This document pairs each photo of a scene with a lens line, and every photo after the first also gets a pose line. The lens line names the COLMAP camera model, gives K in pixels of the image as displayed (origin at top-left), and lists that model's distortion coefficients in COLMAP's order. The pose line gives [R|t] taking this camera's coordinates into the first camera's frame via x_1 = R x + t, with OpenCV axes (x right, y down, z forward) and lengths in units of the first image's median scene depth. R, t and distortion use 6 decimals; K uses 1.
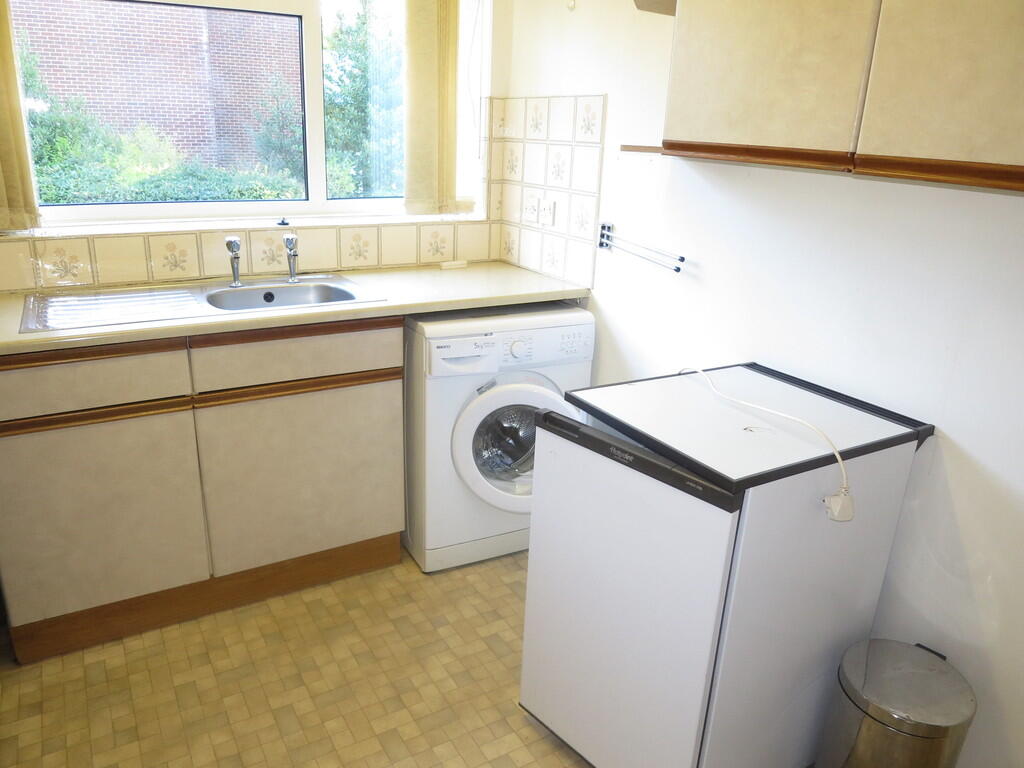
lens RADIAL K [[765.5, 0, 509.5], [0, 765.5, 379.9], [0, 0, 1]] dist [-0.009358, -0.001062]
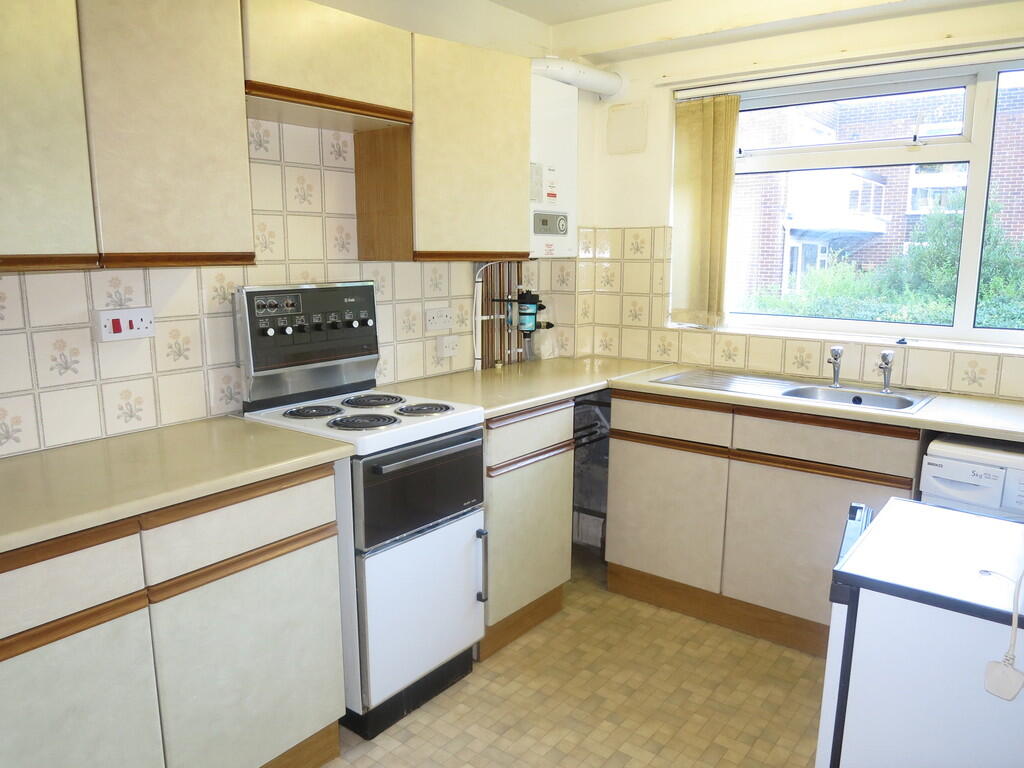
lens RADIAL K [[765.5, 0, 510.7], [0, 765.5, 387.1], [0, 0, 1]] dist [-0.009358, -0.001062]
pose [[0.369106, 0.133611, -0.919733, 0.622823], [-0.294990, 0.955283, 0.020390, 0.003657], [0.881329, 0.263786, 0.392014, 0.092737]]
